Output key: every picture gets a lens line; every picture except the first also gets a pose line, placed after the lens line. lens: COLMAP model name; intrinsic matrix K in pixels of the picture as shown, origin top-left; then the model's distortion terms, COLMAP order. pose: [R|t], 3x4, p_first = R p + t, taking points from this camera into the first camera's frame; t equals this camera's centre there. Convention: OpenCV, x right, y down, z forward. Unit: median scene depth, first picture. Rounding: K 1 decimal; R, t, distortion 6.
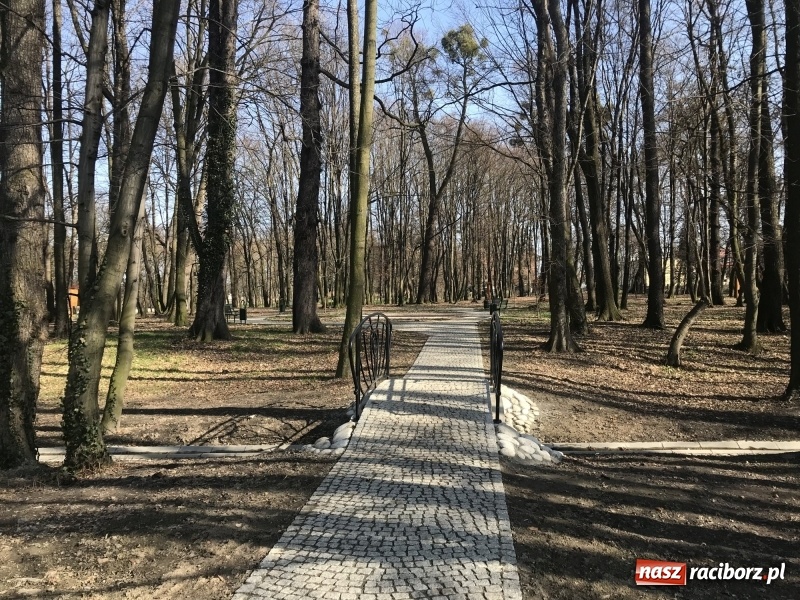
lens RADIAL K [[670.5, 0, 403.0], [0, 670.5, 305.3], [0, 0, 1]] dist [0.025670, -0.000318]
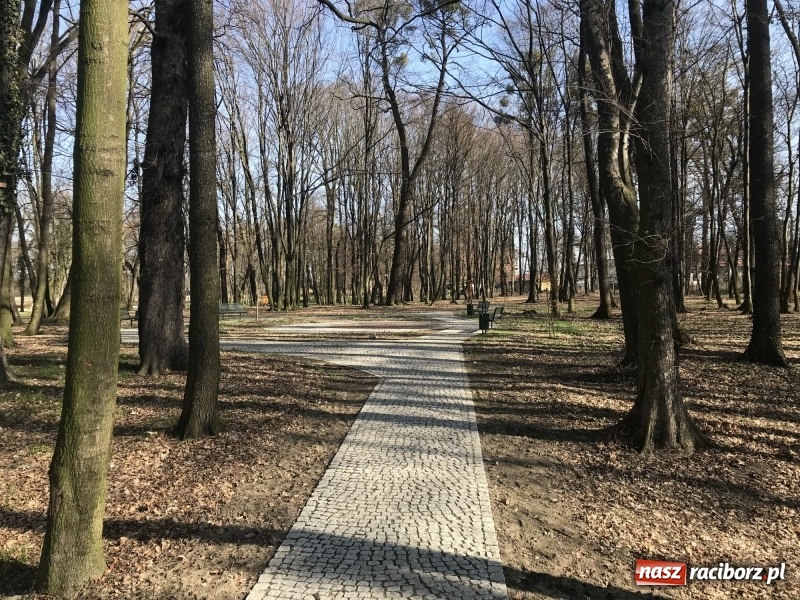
lens RADIAL K [[670.5, 0, 403.0], [0, 670.5, 305.3], [0, 0, 1]] dist [0.025670, -0.000318]
pose [[0.999444, 0.003872, 0.033122, 0.012806], [-0.004024, 0.999982, 0.004513, -0.005526], [-0.033104, -0.004644, 0.999441, 0.139168]]
